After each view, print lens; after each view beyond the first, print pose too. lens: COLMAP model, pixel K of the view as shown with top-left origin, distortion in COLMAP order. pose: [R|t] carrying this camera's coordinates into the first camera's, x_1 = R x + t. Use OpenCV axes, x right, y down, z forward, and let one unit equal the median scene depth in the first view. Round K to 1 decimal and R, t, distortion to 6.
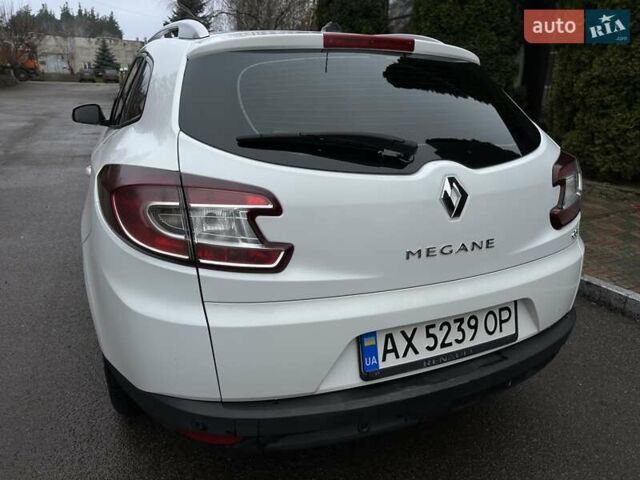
lens RADIAL K [[465.3, 0, 320.0], [0, 465.3, 240.0], [0, 0, 1]] dist [0.052101, -0.053461]
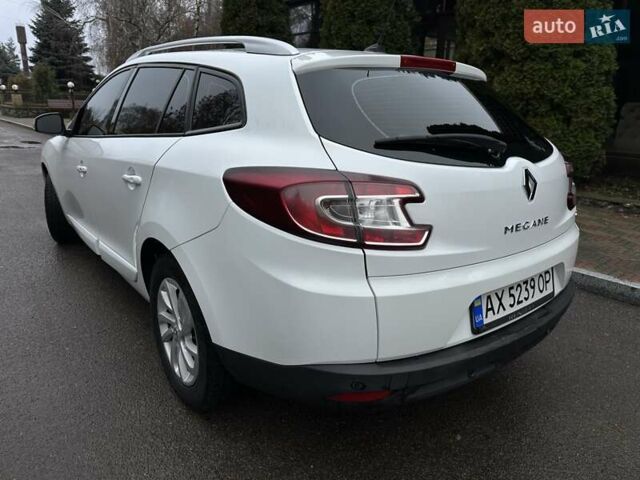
lens RADIAL K [[465.3, 0, 320.0], [0, 465.3, 240.0], [0, 0, 1]] dist [0.052101, -0.053461]
pose [[0.969235, -0.059342, 0.238878, -0.570242], [0.064996, 0.997760, -0.015854, 0.042598], [-0.237402, 0.030892, 0.970920, -0.114720]]
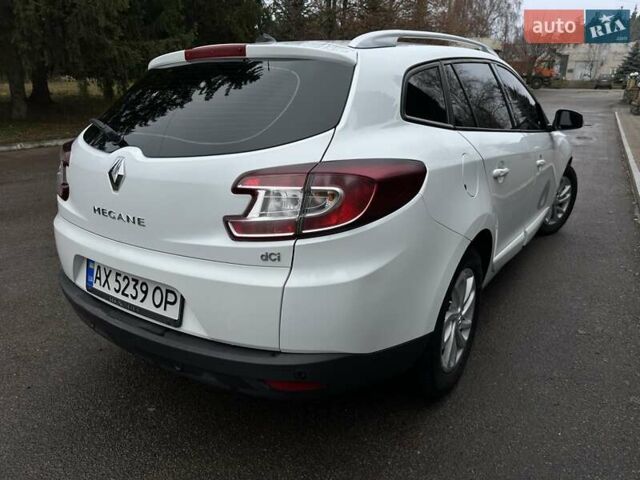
lens RADIAL K [[473.1, 0, 320.0], [0, 473.1, 240.0], [0, 0, 1]] dist [-0.006613, -0.000580]
pose [[0.508243, 0.241521, -0.826654, 1.604113], [-0.253957, 0.959219, 0.124114, -0.212544], [0.822918, 0.146854, 0.548852, 0.741986]]
